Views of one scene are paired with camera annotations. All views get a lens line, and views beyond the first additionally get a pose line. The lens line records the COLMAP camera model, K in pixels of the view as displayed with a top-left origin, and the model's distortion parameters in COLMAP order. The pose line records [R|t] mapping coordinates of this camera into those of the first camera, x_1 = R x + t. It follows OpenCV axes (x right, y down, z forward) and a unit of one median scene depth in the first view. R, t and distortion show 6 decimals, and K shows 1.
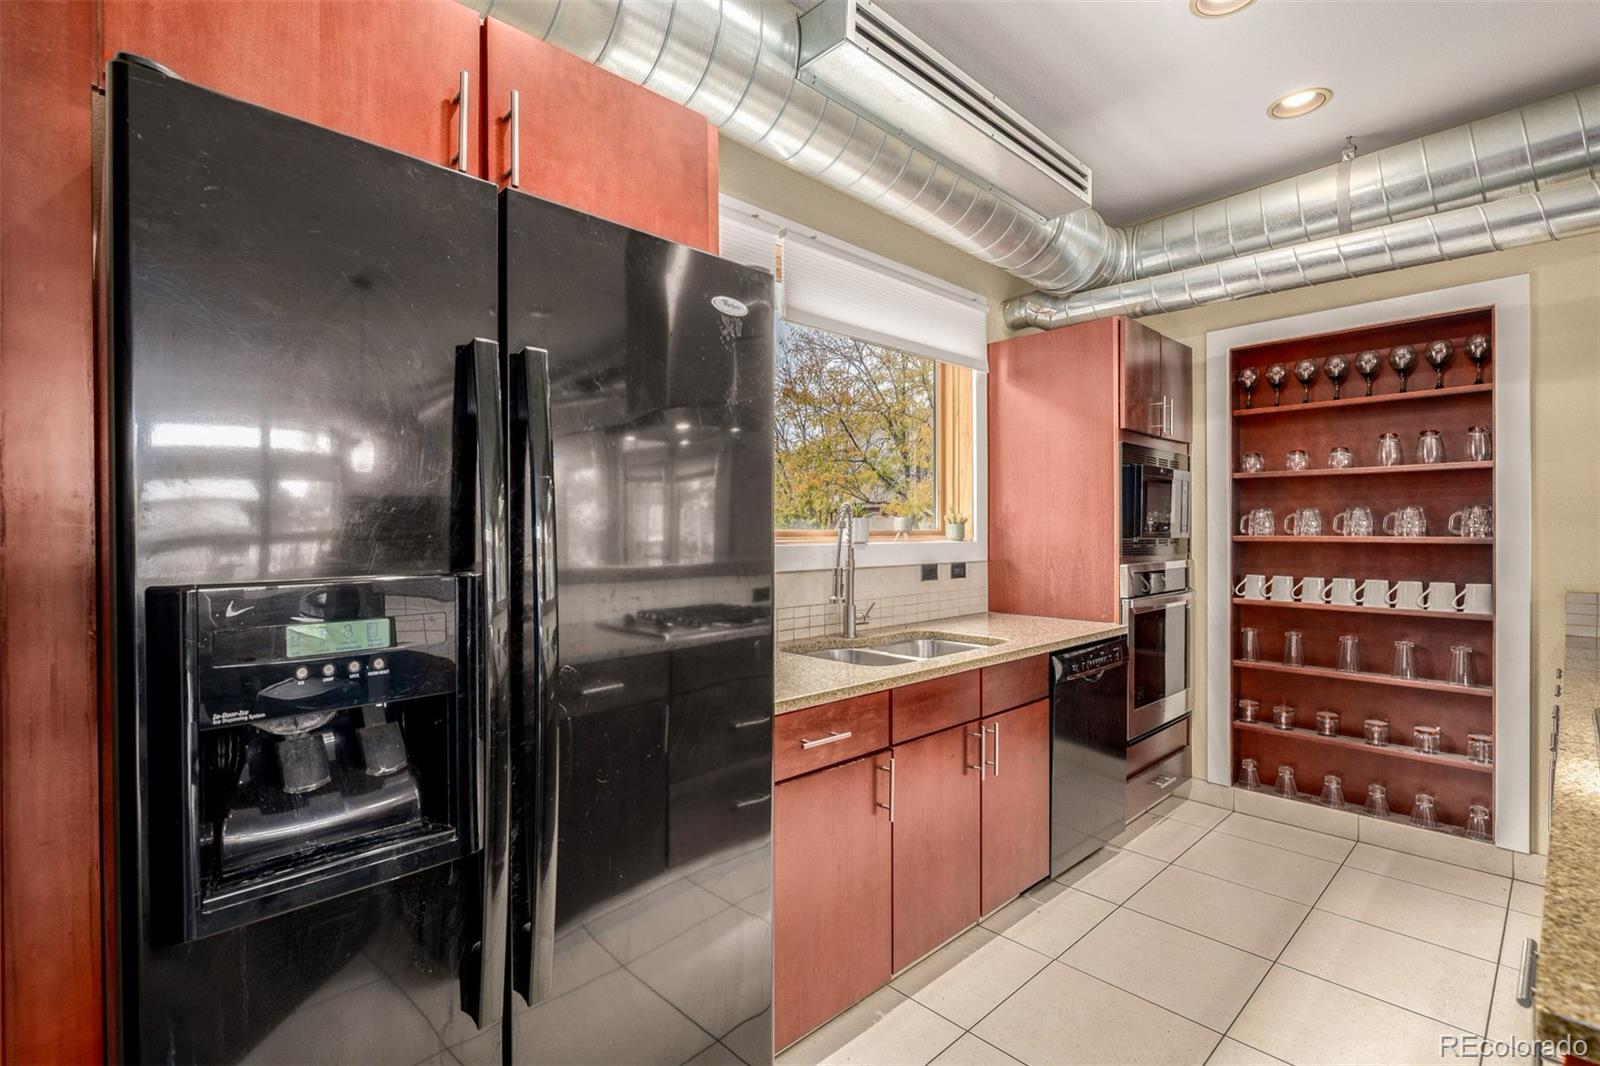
lens RADIAL K [[740.2, 0, 796.1], [0, 740.2, 536.0], [0, 0, 1]] dist [-0.003525, -0.000953]
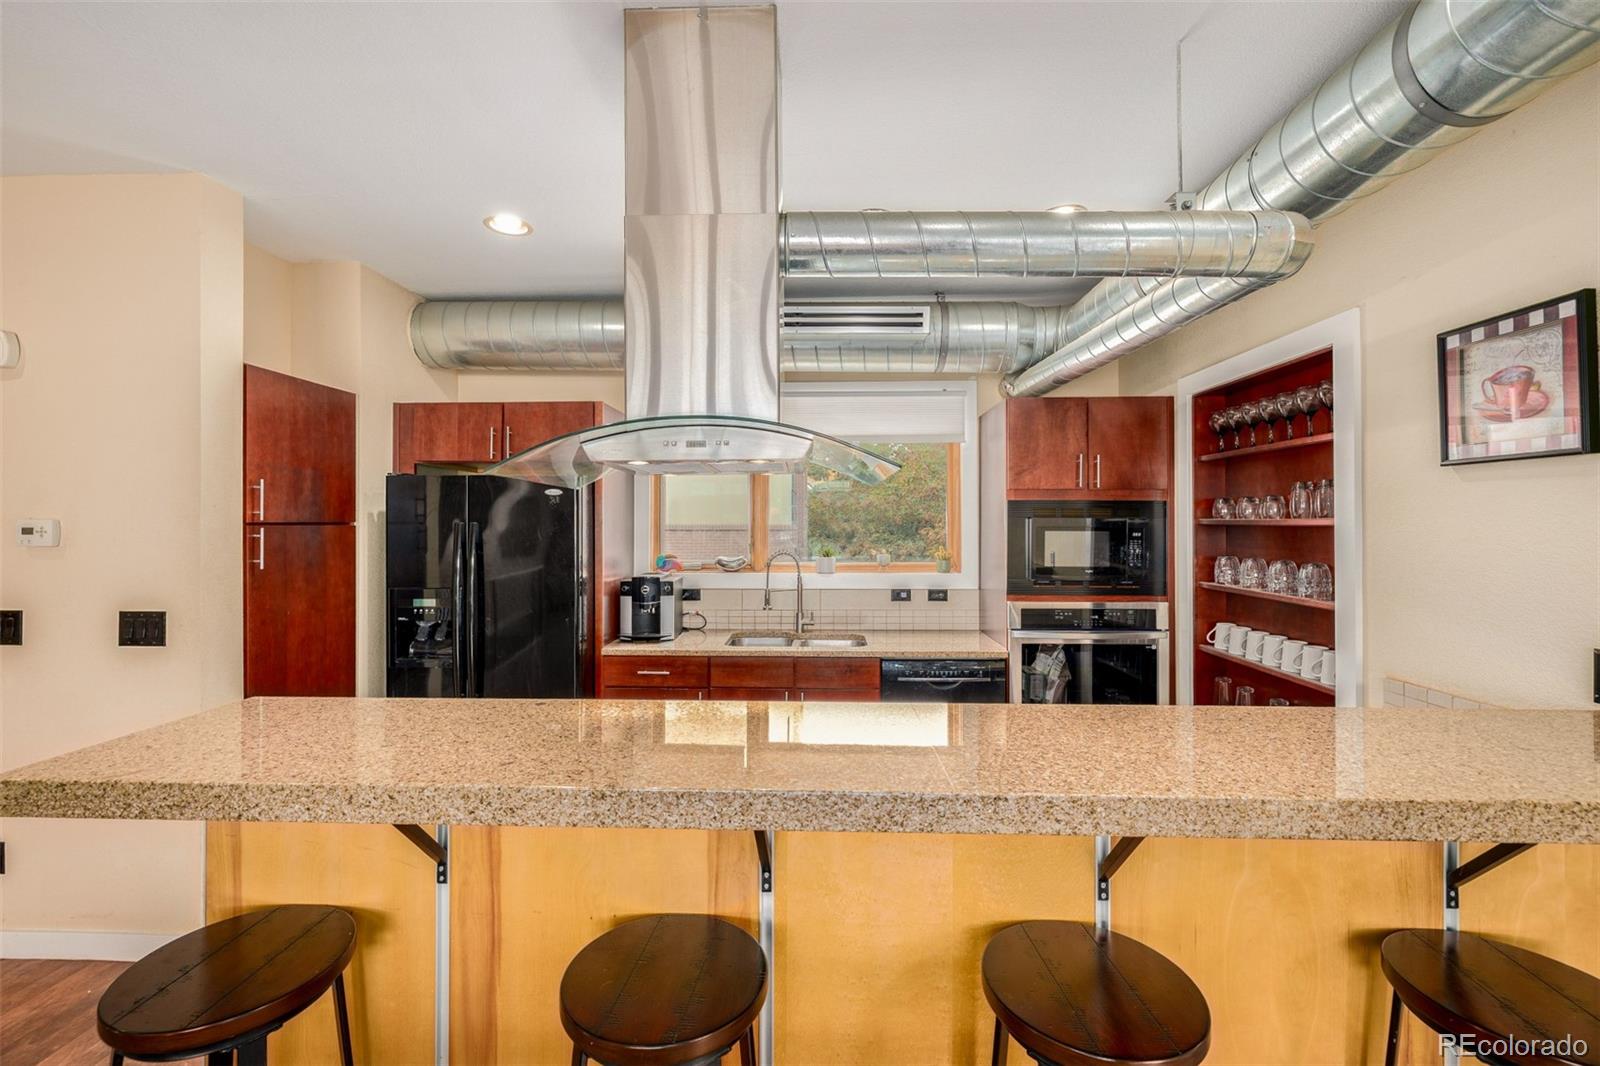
lens RADIAL K [[672.2, 0, 803.4], [0, 672.2, 522.8], [0, 0, 1]] dist [0.001789, -0.000673]
pose [[0.705064, 0.000690, -0.709143, 0.958235], [-0.006456, 0.999964, -0.005446, -0.080293], [0.709114, 0.008418, 0.705043, -0.027087]]
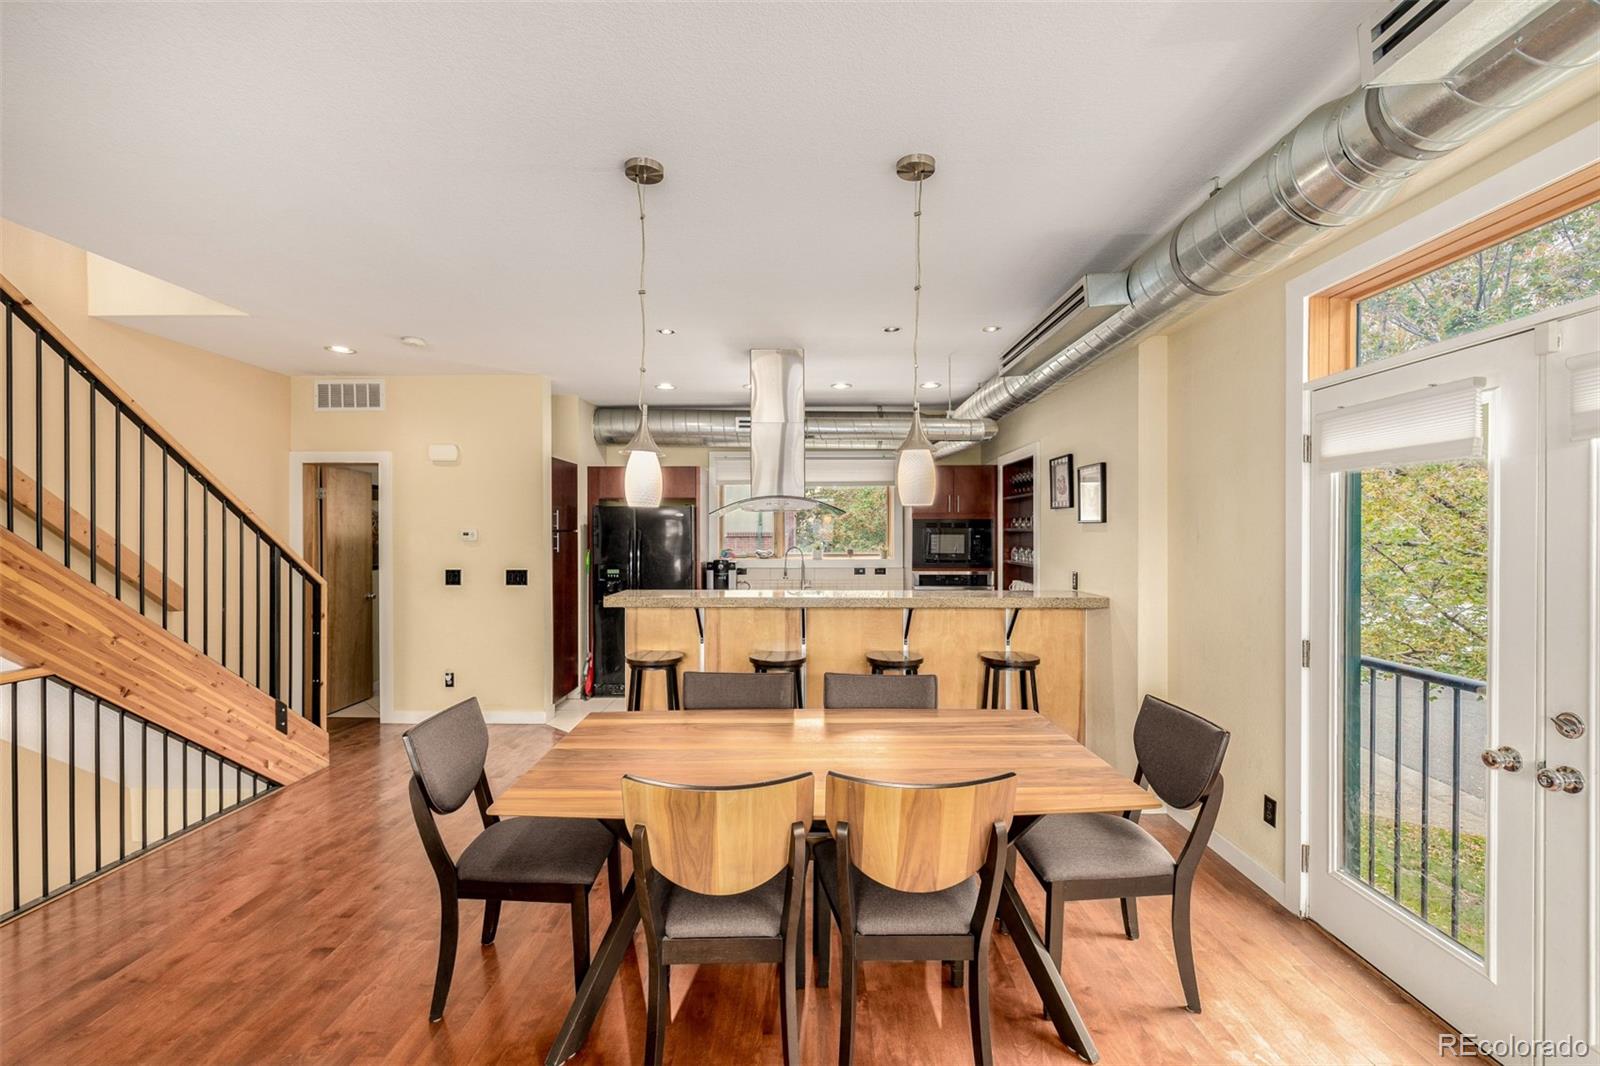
lens RADIAL K [[672.2, 0, 800.1], [0, 672.2, 534.9], [0, 0, 1]] dist [0.001789, -0.000673]
pose [[0.718297, 0.005012, -0.695719, 1.615460], [-0.006129, 0.999981, 0.000876, -0.074121], [0.695710, 0.003635, 0.718314, -0.763057]]
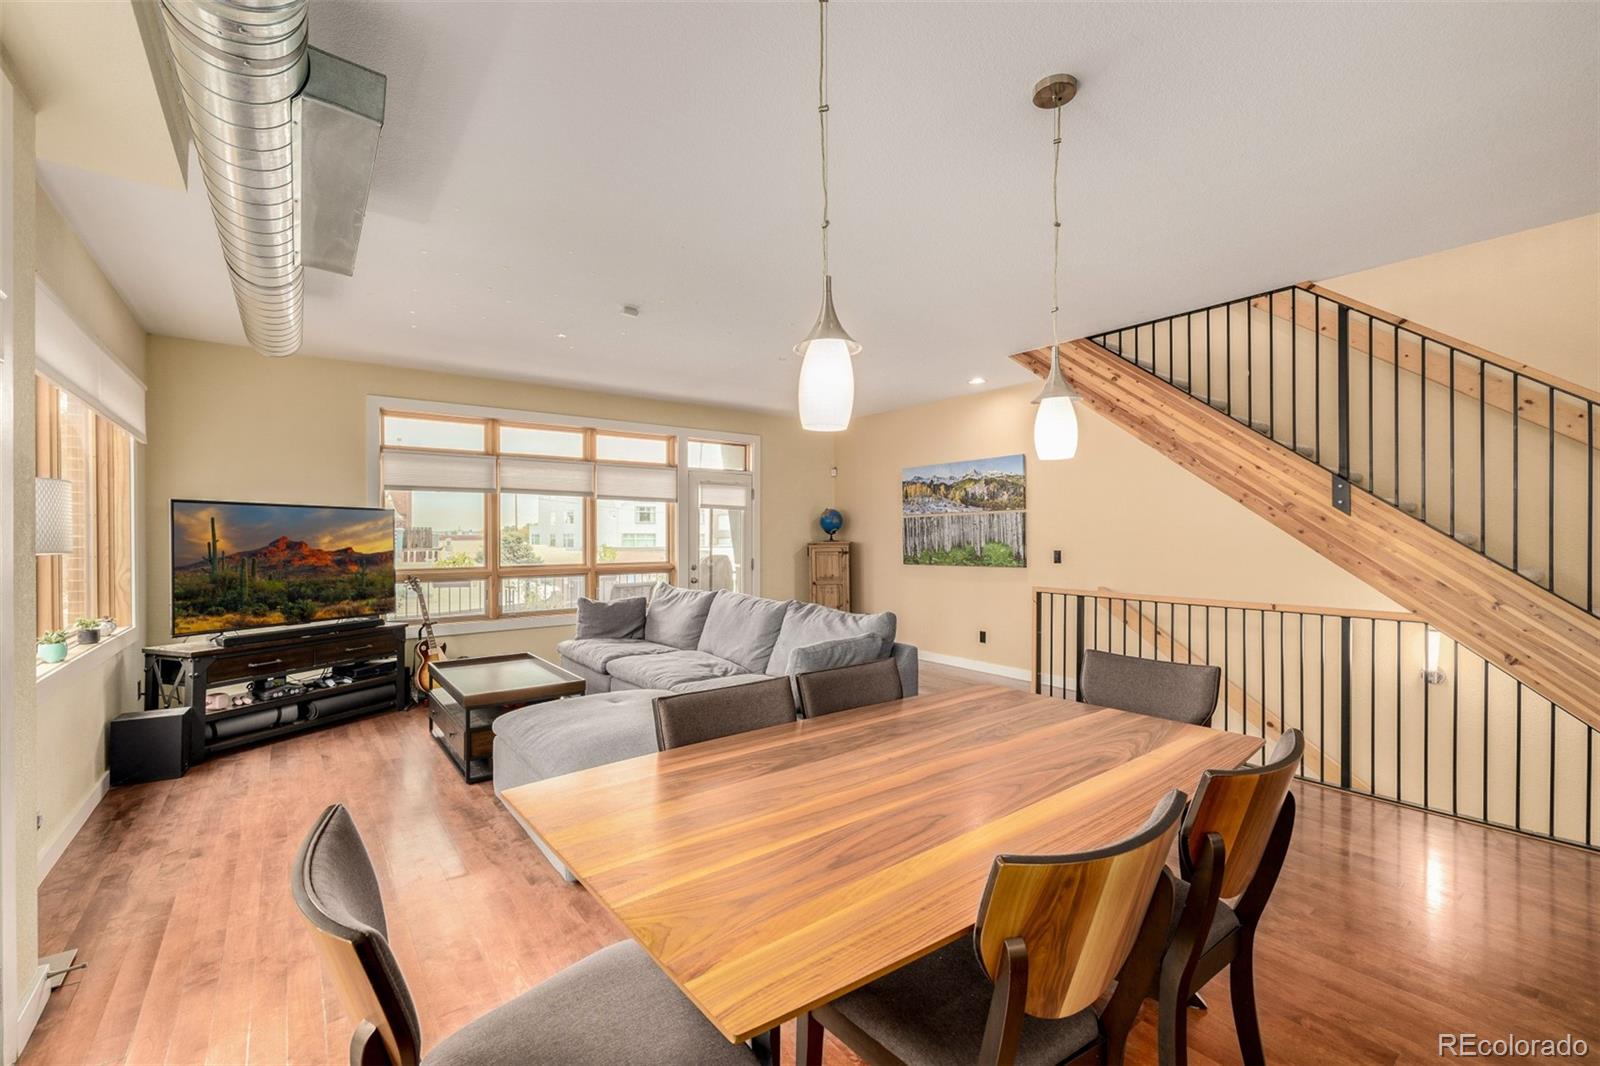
lens RADIAL K [[672.2, 0, 791.8], [0, 672.2, 533.7], [0, 0, 1]] dist [0.001789, -0.000673]
pose [[-0.993976, 0.005291, 0.109471, 1.153834], [0.005778, 0.999975, 0.004124, -0.032010], [-0.109447, 0.004731, -0.993981, 0.381176]]
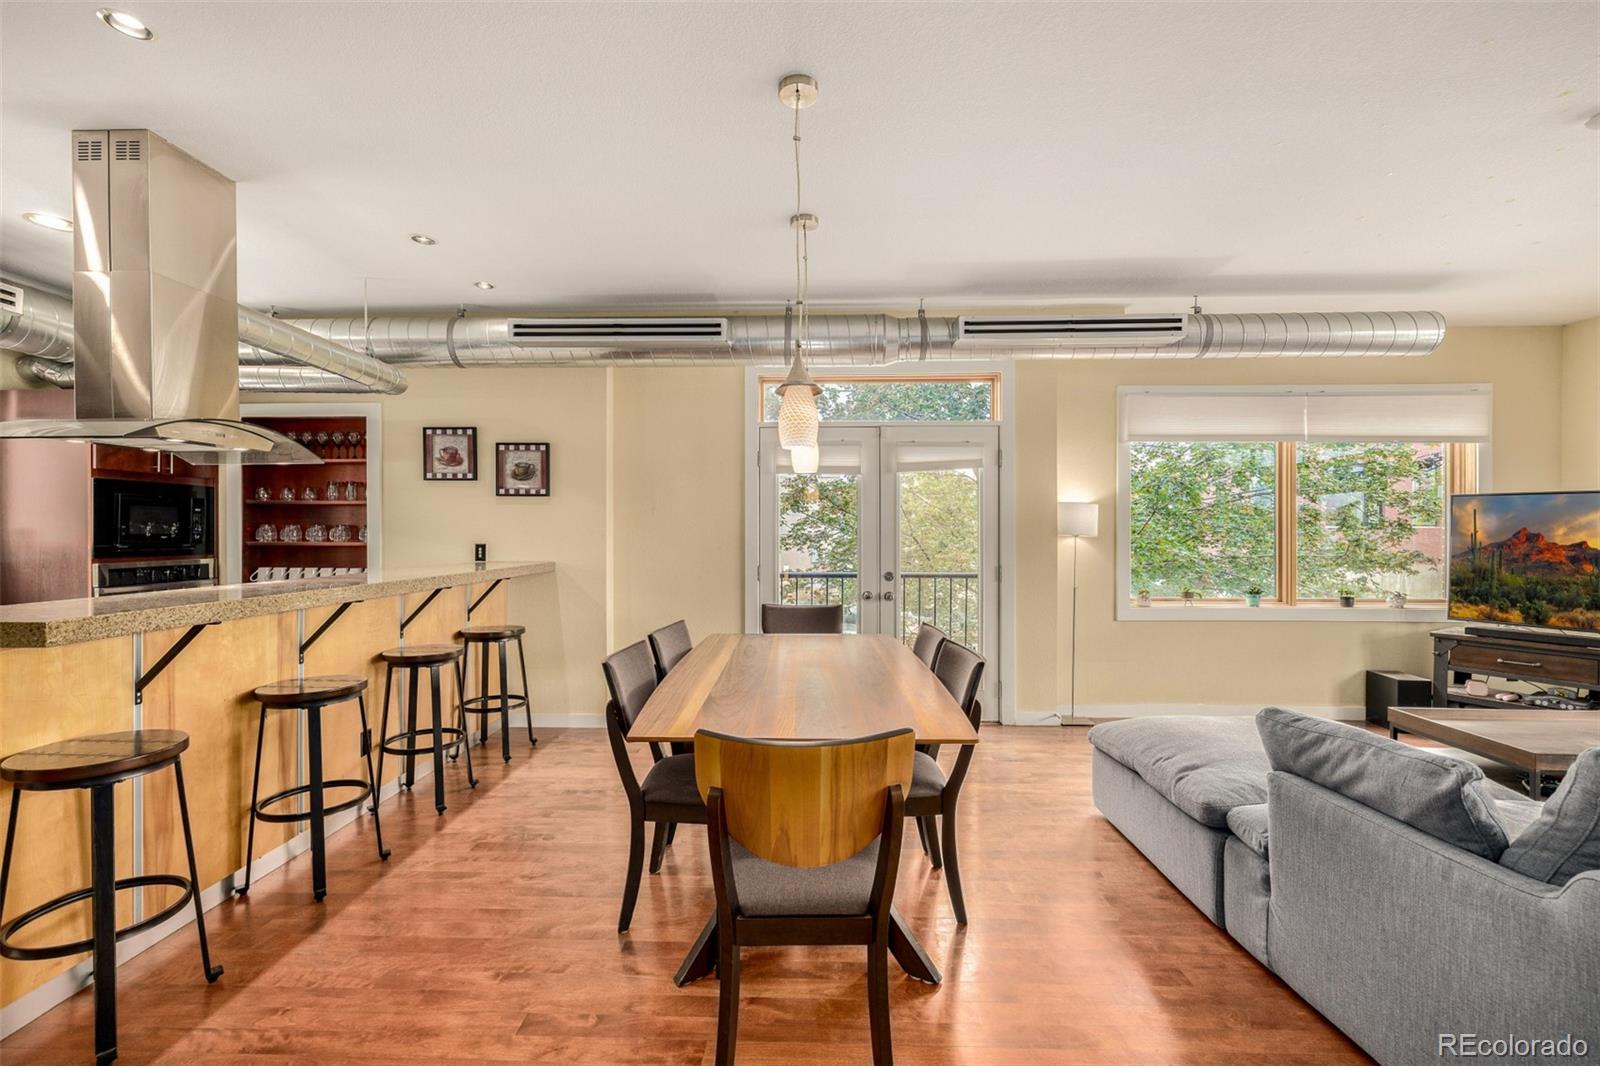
lens RADIAL K [[672.2, 0, 799.7], [0, 672.2, 532.2], [0, 0, 1]] dist [0.001789, -0.000673]
pose [[0.706771, 0.001256, 0.707441, 0.467493], [0.000991, 0.999996, -0.002765, -0.016547], [-0.707441, 0.002655, 0.706767, -0.851117]]
